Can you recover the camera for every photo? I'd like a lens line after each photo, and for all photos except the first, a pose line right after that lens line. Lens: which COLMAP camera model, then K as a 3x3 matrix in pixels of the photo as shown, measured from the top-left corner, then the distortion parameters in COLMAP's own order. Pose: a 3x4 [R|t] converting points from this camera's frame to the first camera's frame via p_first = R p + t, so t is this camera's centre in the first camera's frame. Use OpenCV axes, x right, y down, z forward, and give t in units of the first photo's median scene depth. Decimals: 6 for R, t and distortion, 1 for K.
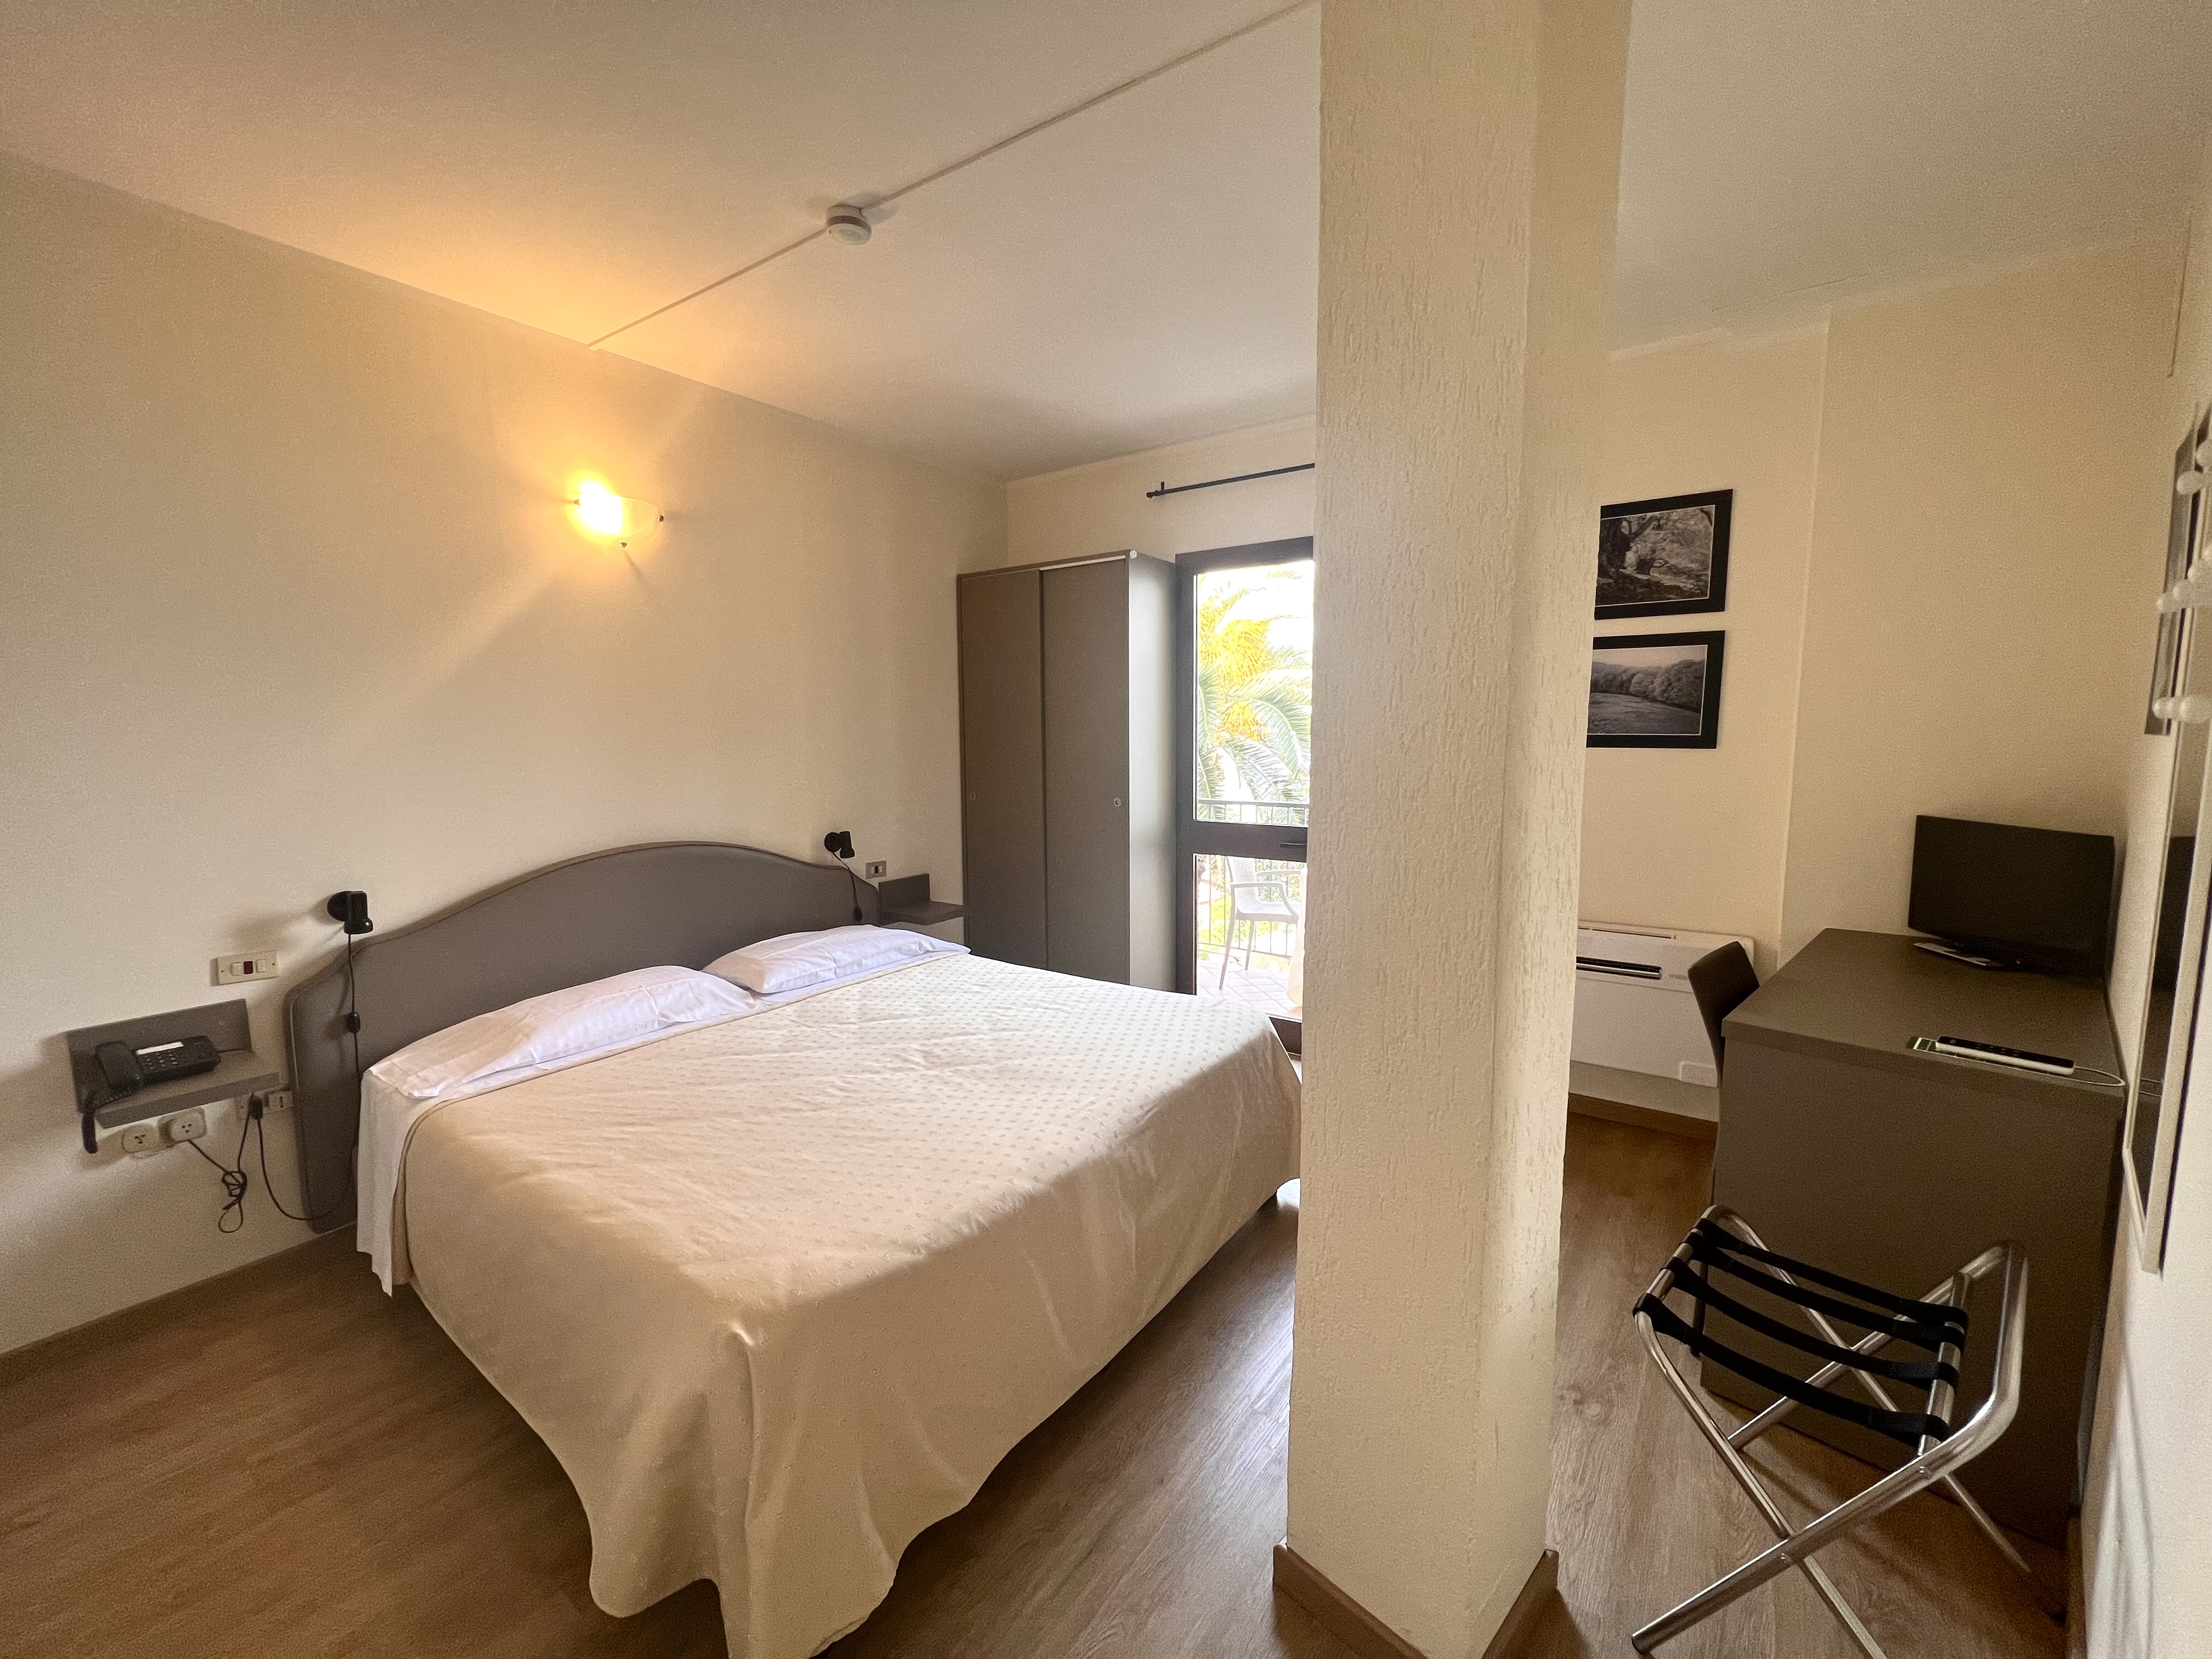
lens RADIAL K [[890.6, 0, 1109.0], [0, 890.6, 819.3], [0, 0, 1]] dist [-0.001823, 0.000794]
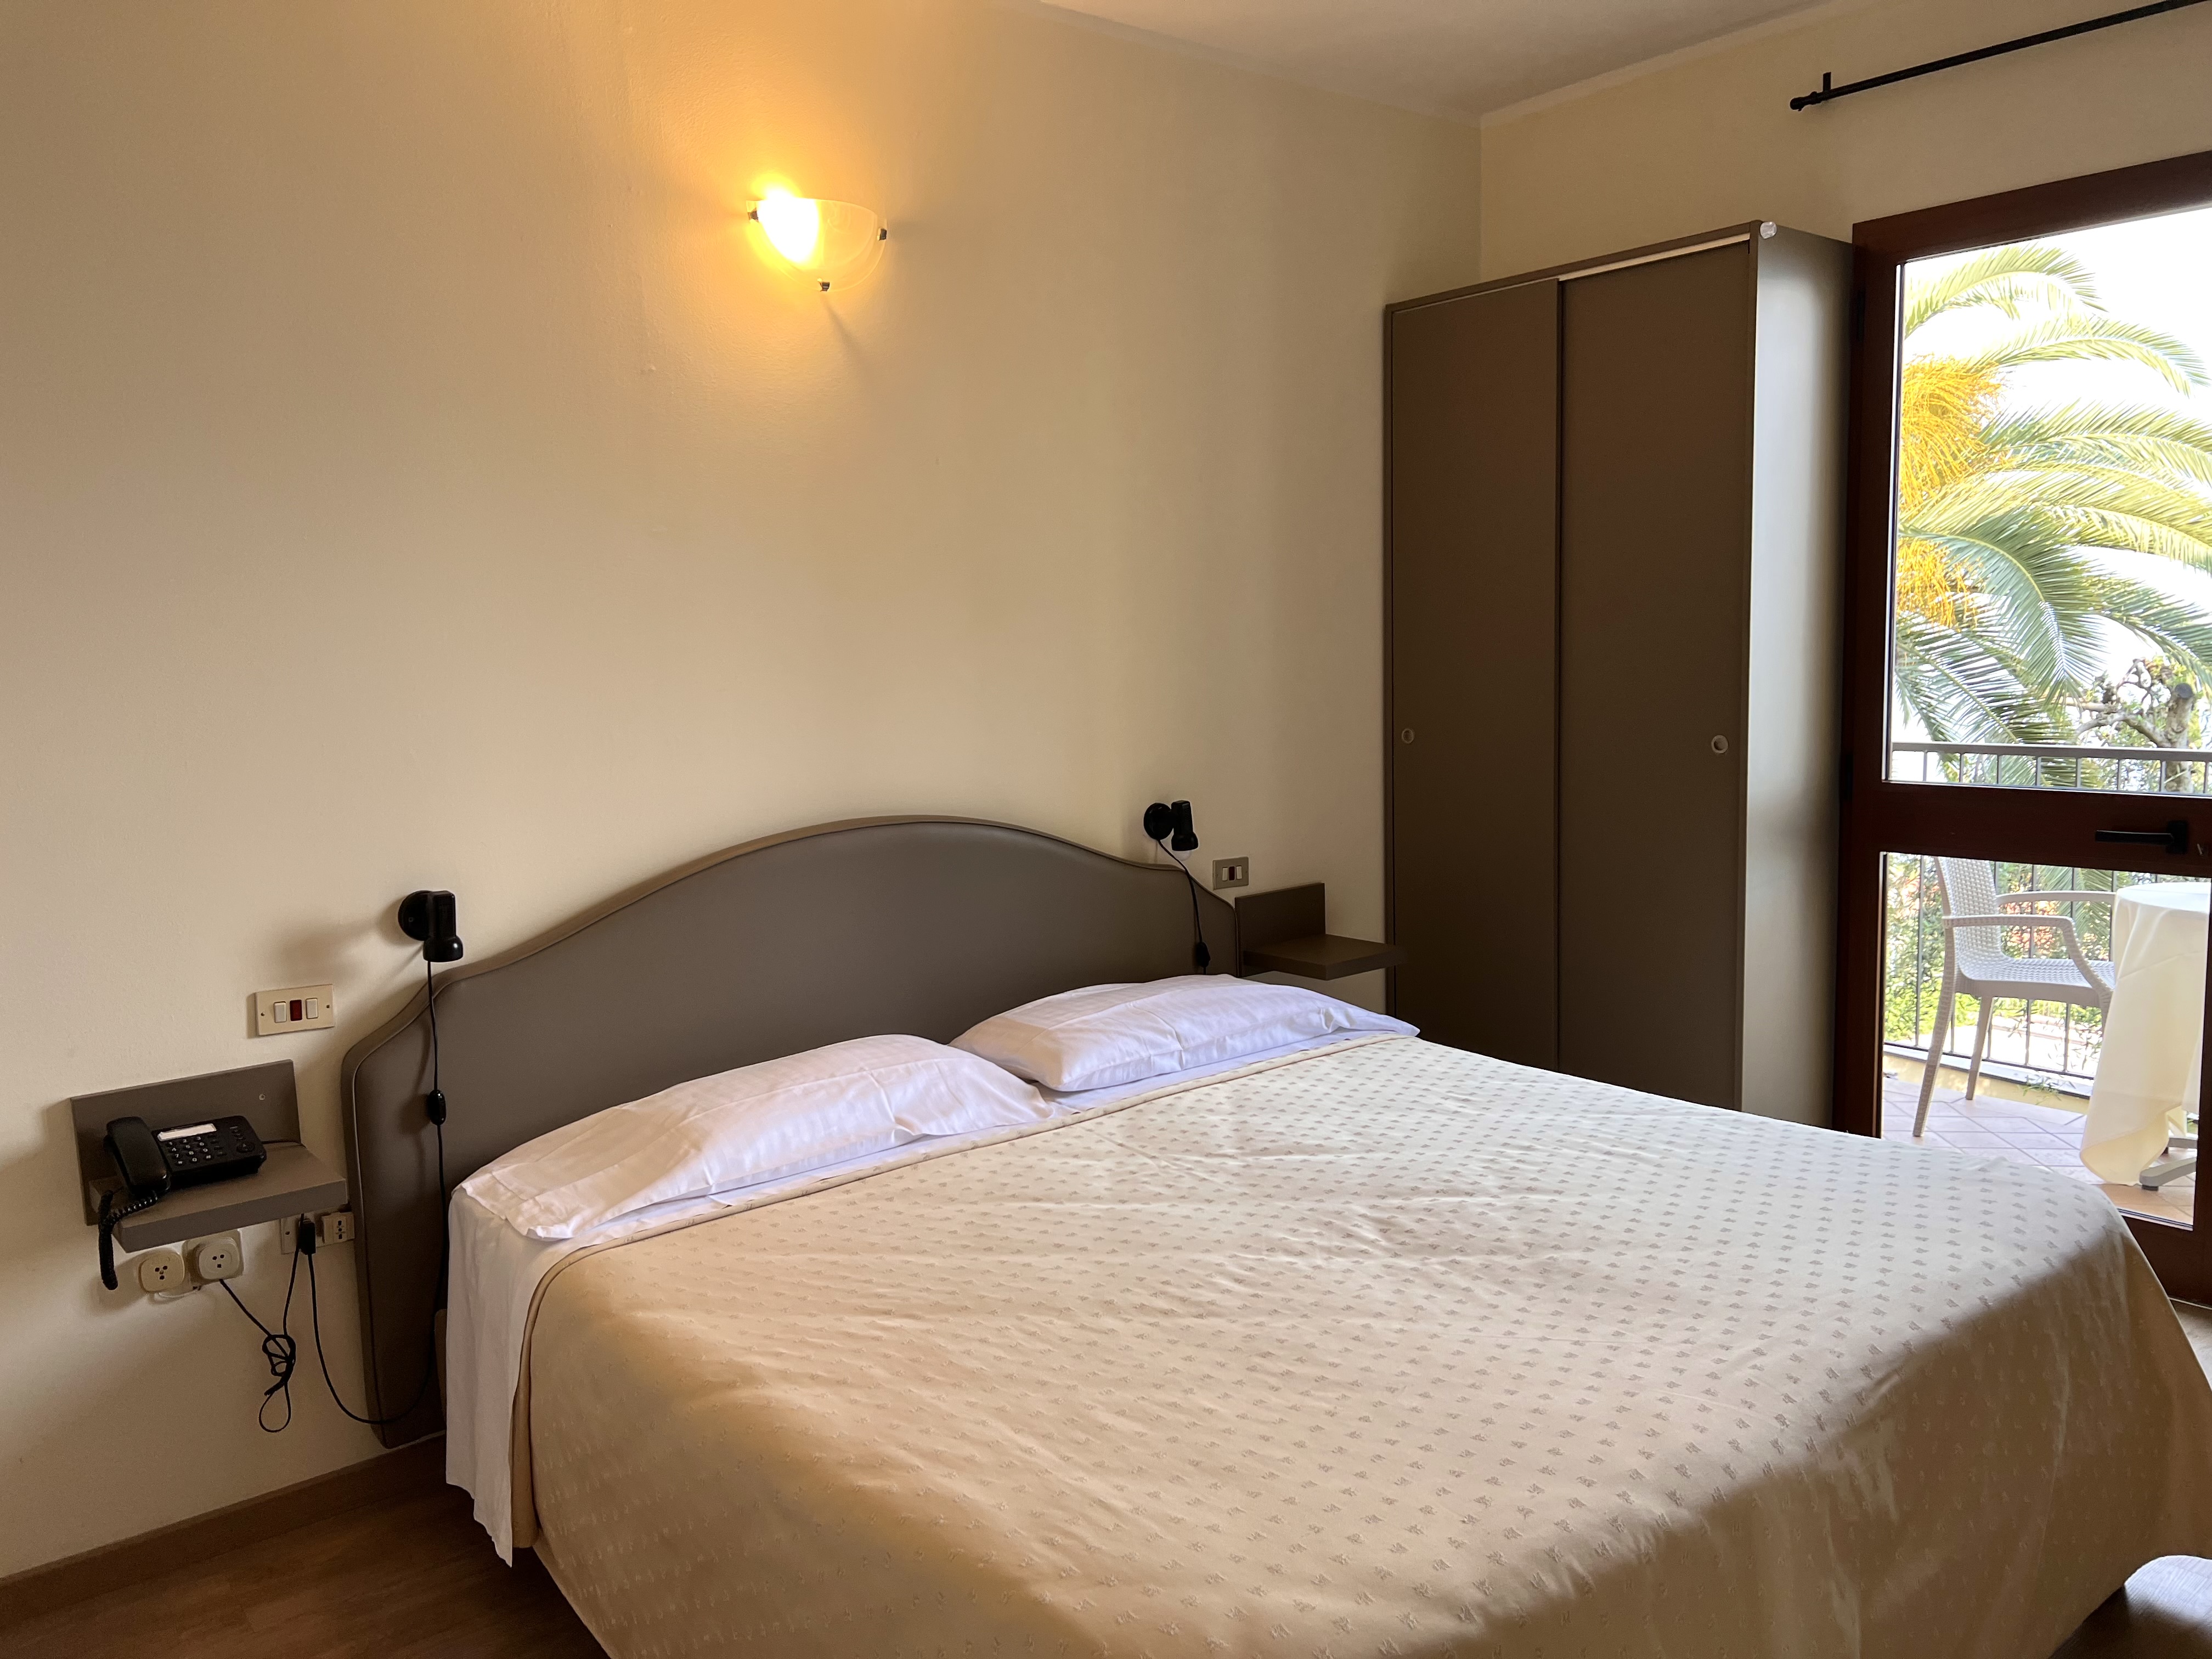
lens RADIAL K [[1674.7, 0, 1104.7], [0, 1674.7, 825.3], [0, 0, 1]] dist [0.035234, -0.028073]
pose [[0.963449, 0.008336, -0.267761, -0.104926], [-0.002705, 0.999767, 0.021393, 0.010577], [0.267877, -0.019887, 0.963248, 0.020020]]
